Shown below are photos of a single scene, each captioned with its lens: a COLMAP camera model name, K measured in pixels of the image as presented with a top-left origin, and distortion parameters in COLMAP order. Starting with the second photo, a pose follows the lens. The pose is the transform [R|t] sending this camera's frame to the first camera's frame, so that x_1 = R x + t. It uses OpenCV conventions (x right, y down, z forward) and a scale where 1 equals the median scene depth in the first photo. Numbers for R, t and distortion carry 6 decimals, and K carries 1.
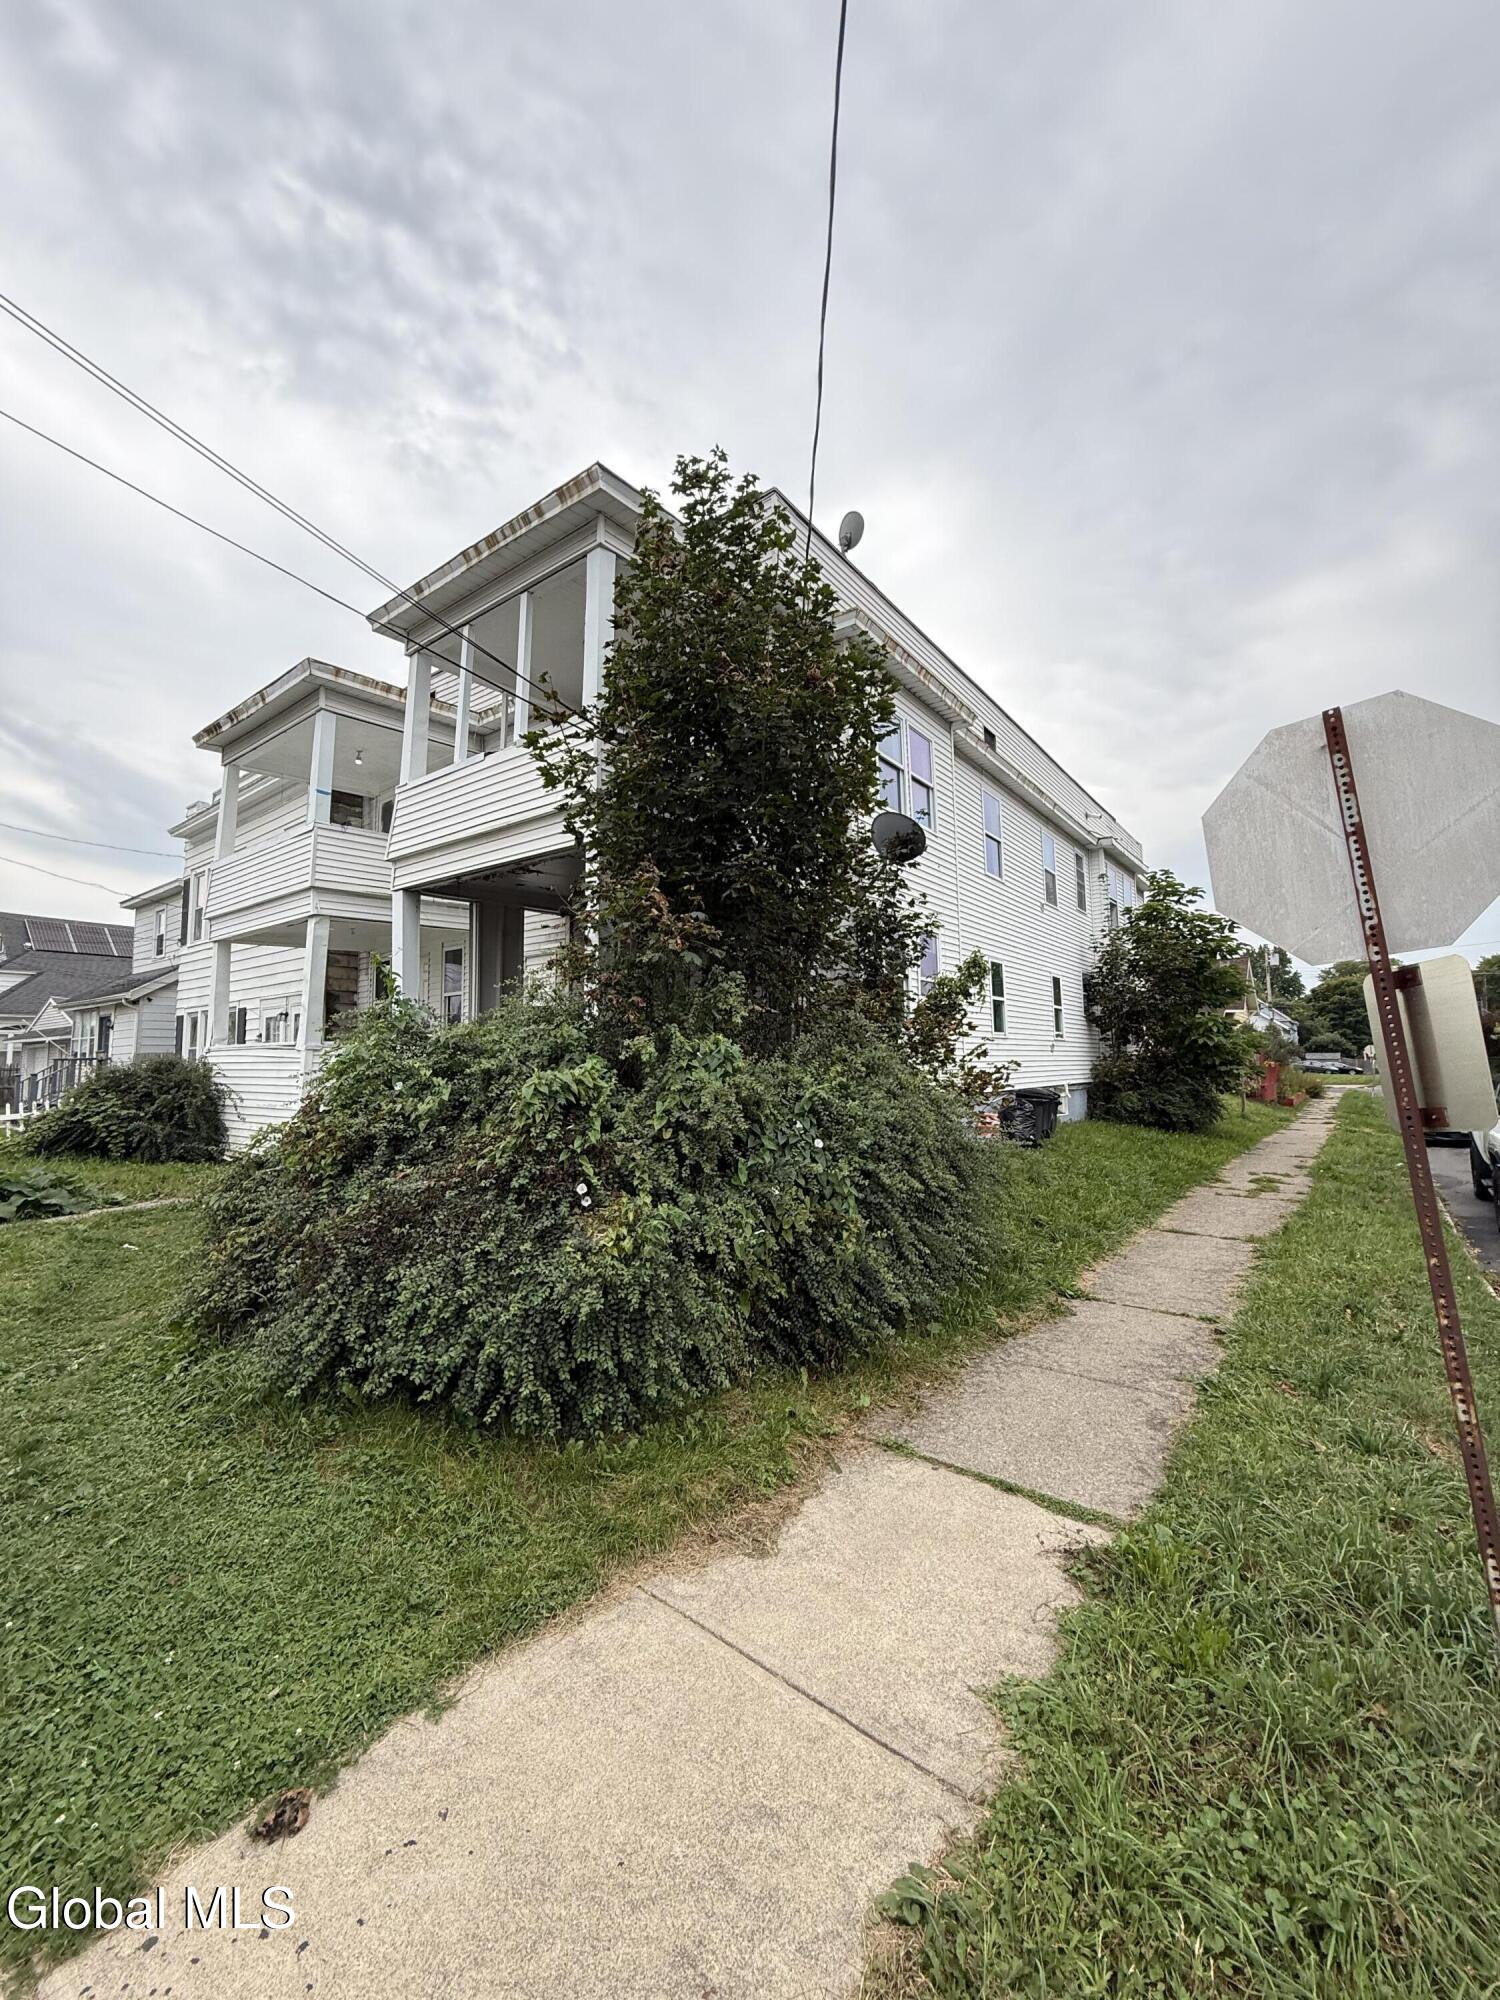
lens RADIAL K [[795.8, 0, 742.2], [0, 795.8, 1008.2], [0, 0, 1]] dist [-0.003586, 0.001376]
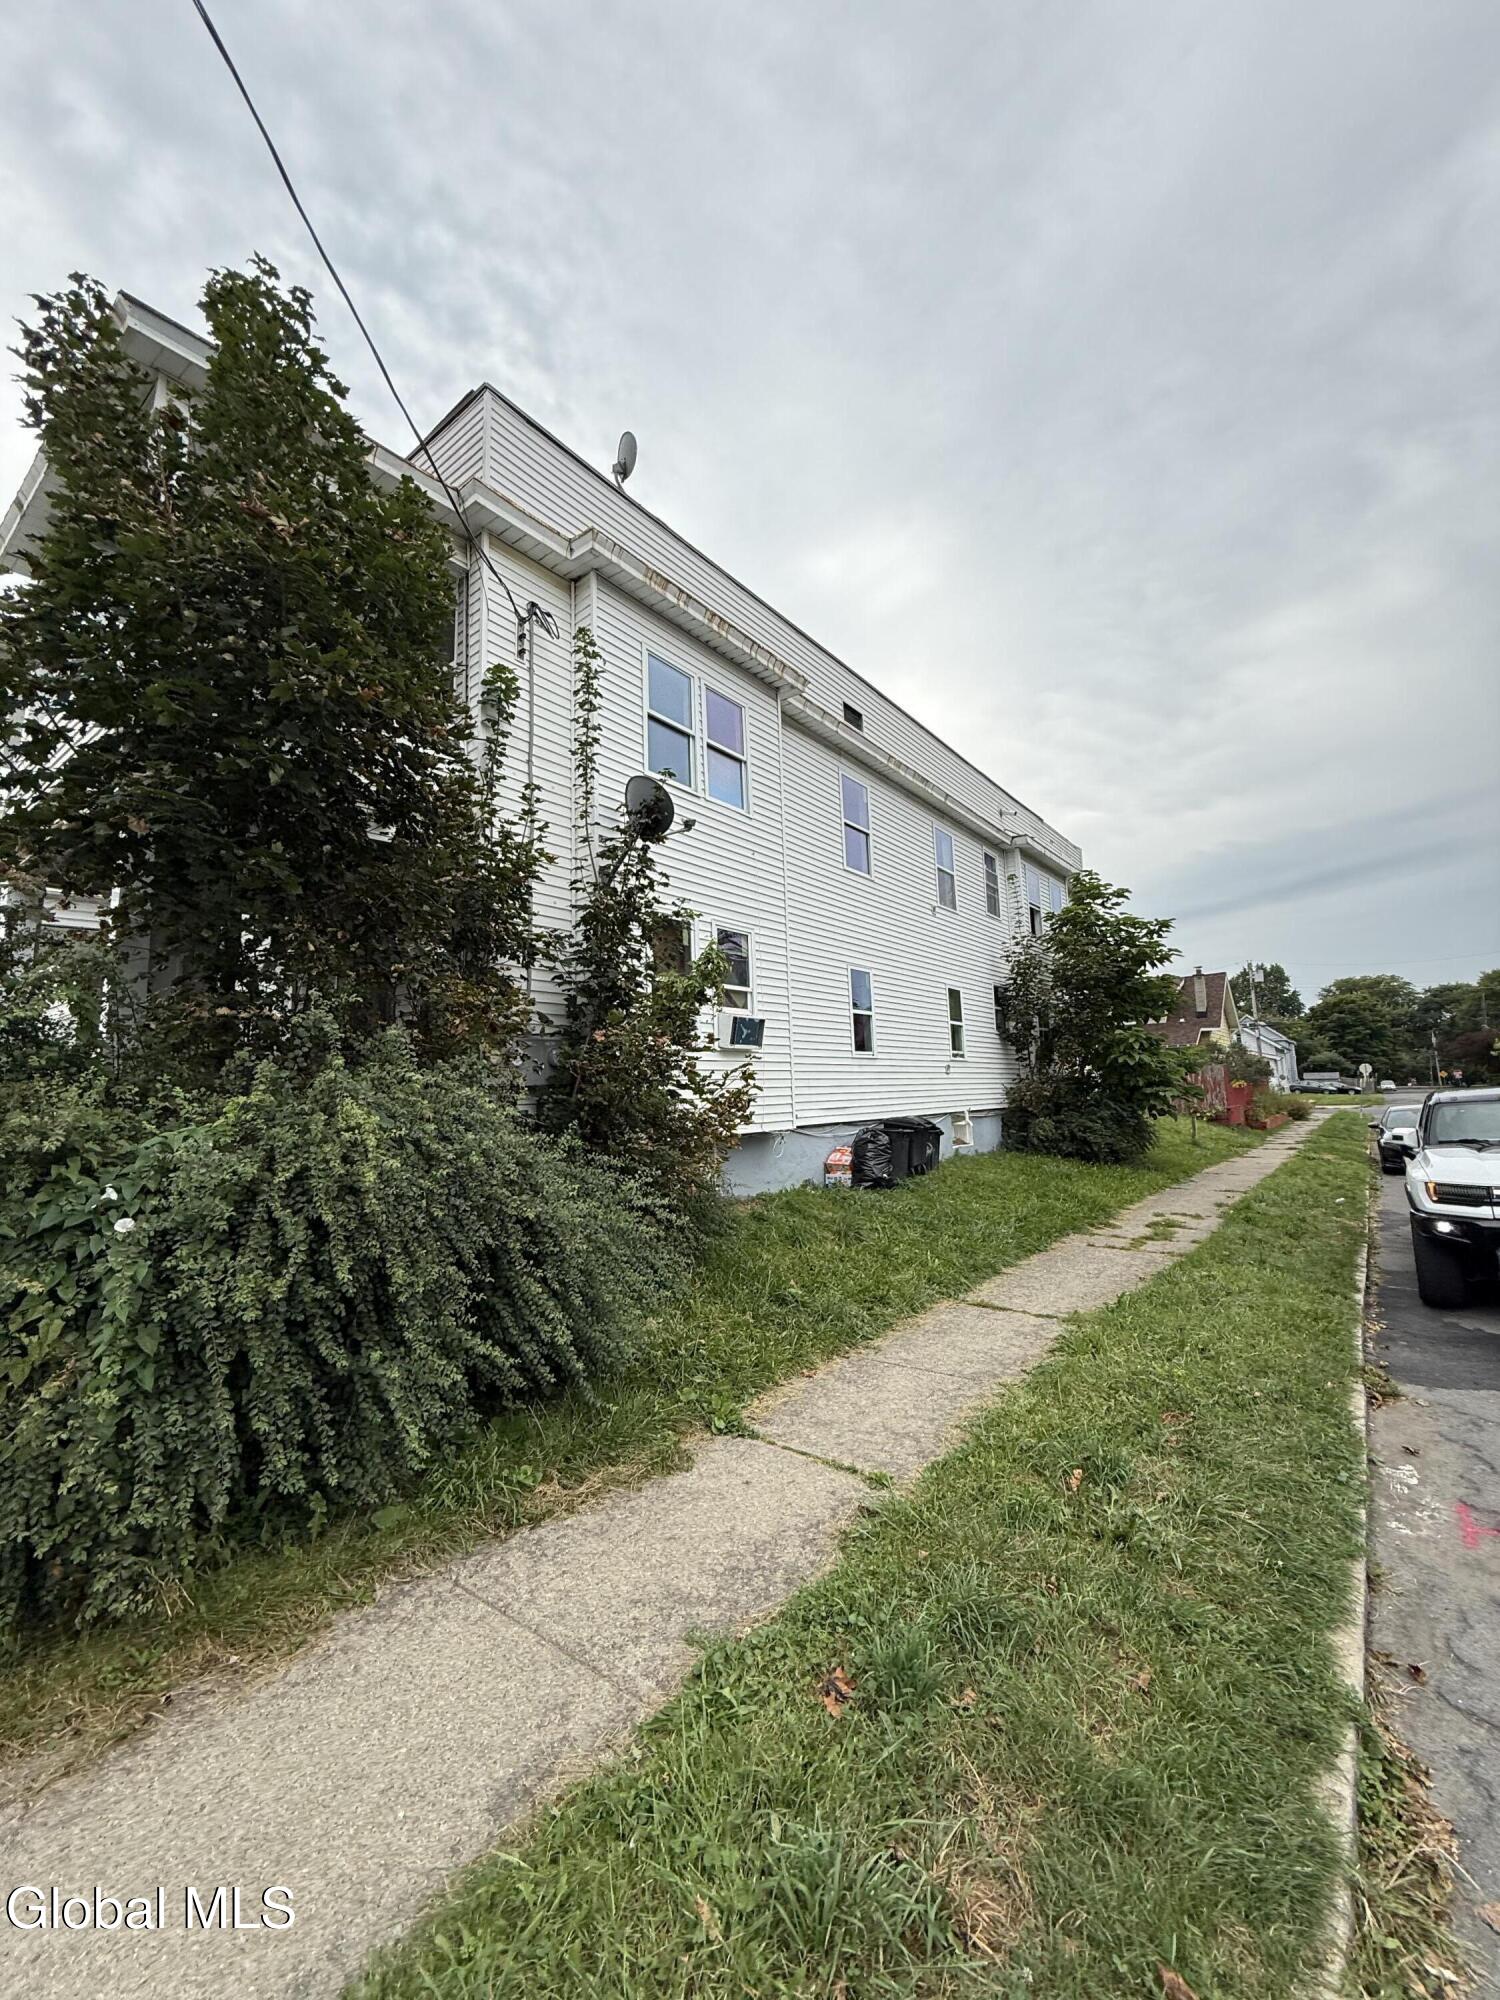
lens RADIAL K [[795.8, 0, 753.0], [0, 795.8, 997.3], [0, 0, 1]] dist [-0.003586, 0.001376]
pose [[0.999806, -0.019678, 0.001037, 0.150467], [0.019706, 0.998331, -0.054285, 0.012263], [0.000032, 0.054295, 0.998525, 0.105969]]
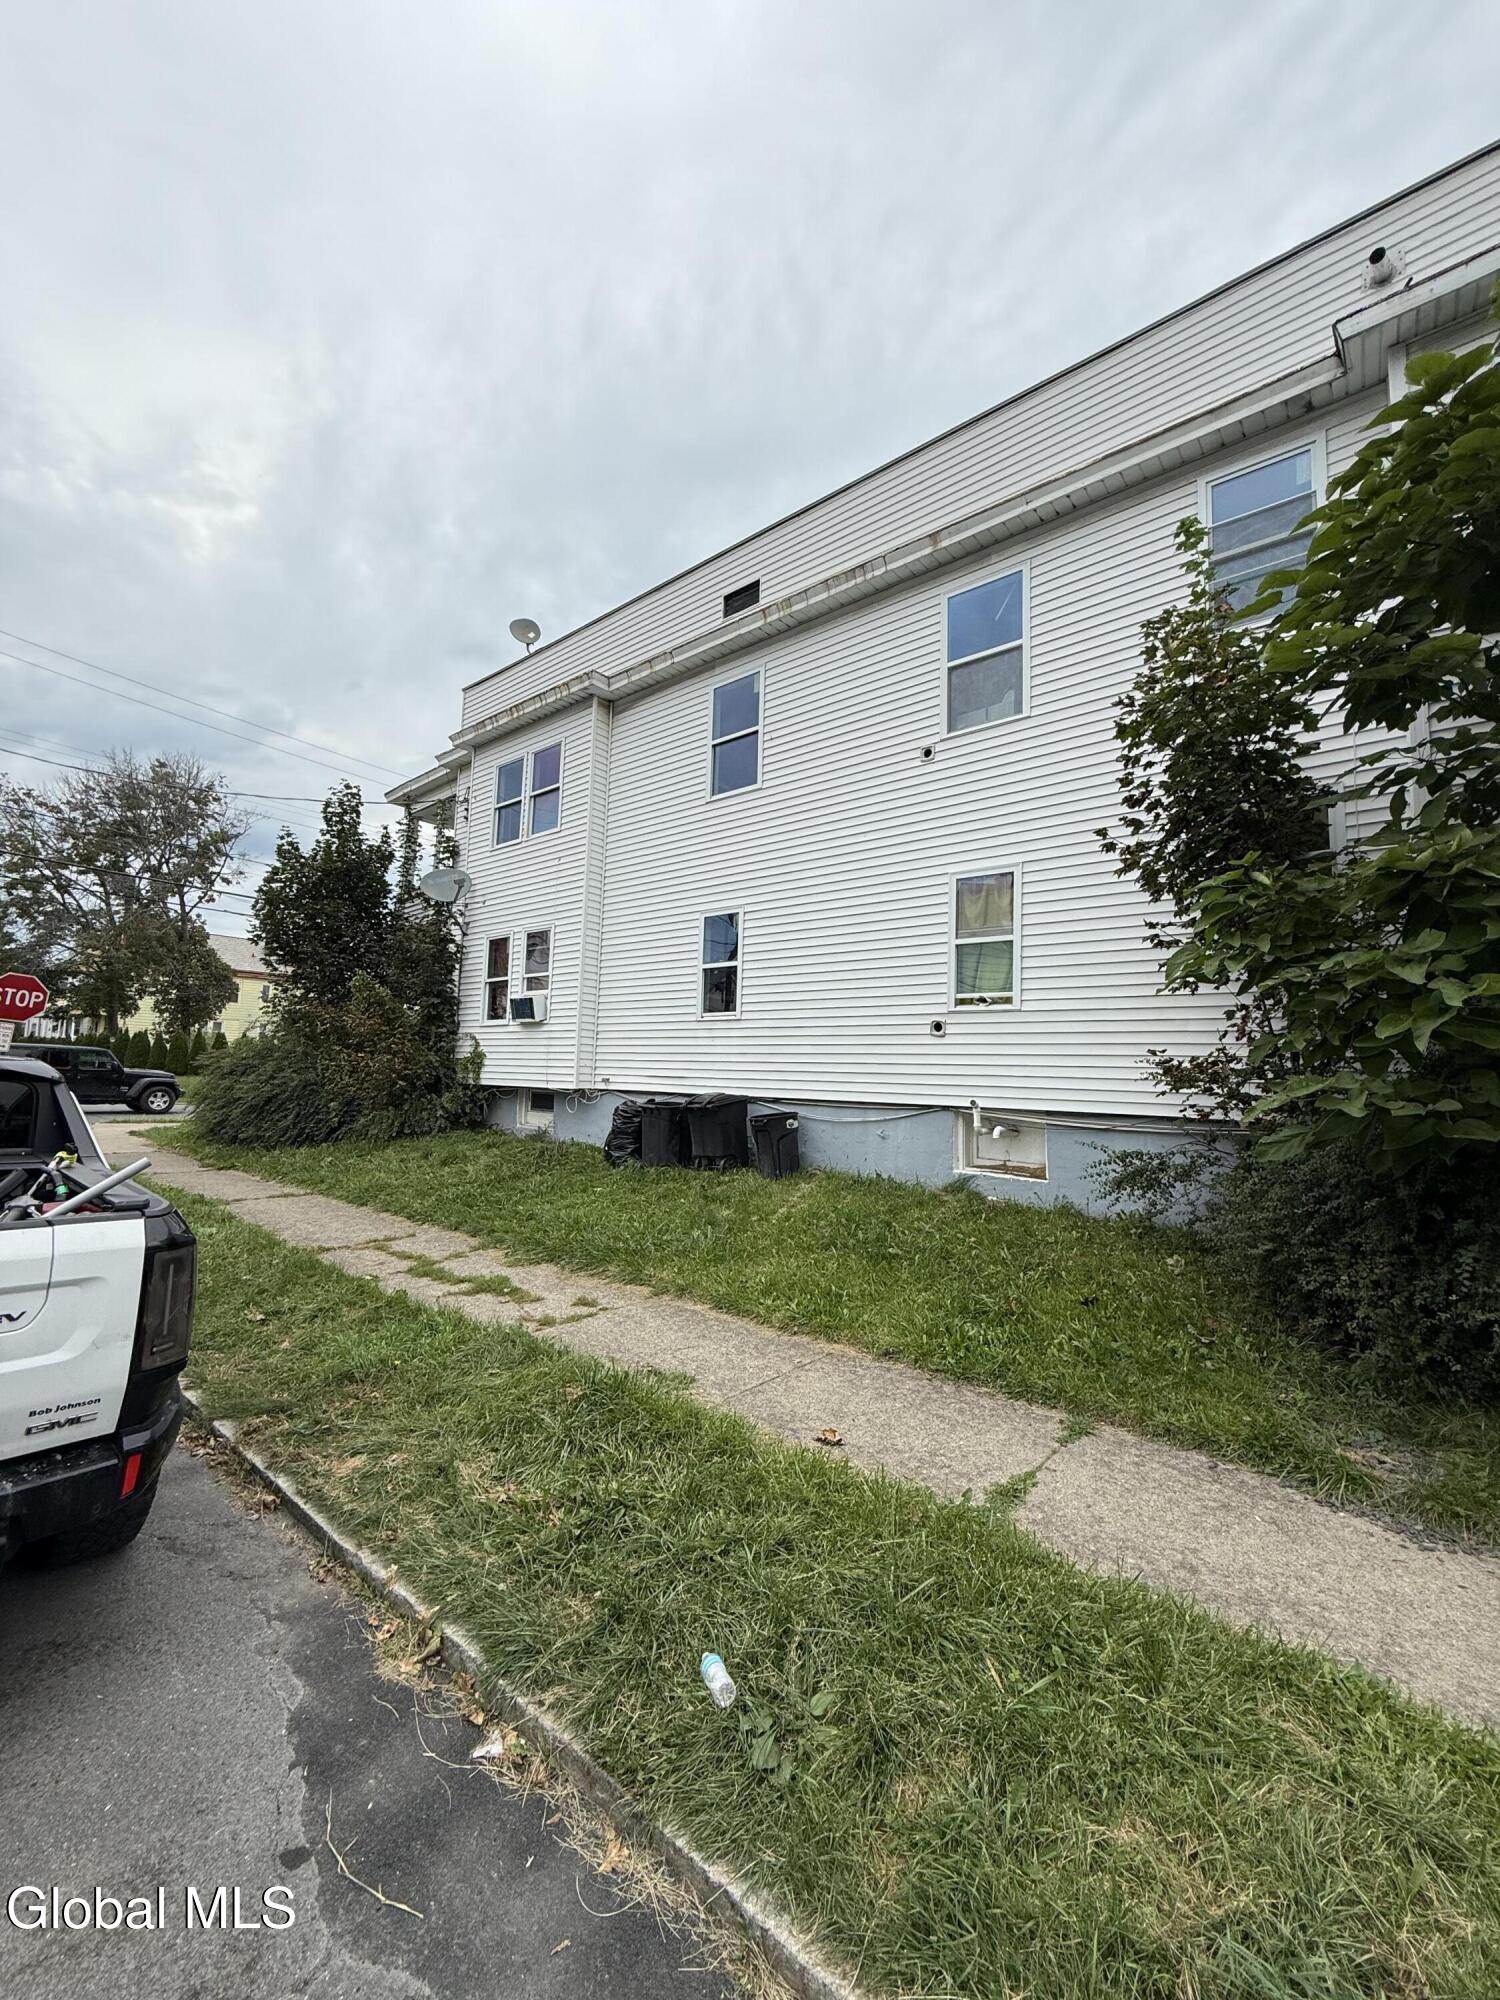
lens RADIAL K [[795.8, 0, 753.3], [0, 795.8, 984.6], [0, 0, 1]] dist [-0.003586, 0.001376]
pose [[-0.033836, -0.101728, -0.994237, 0.373840], [0.041592, 0.993801, -0.103099, 0.029496], [0.998562, -0.044841, -0.029395, 0.354236]]
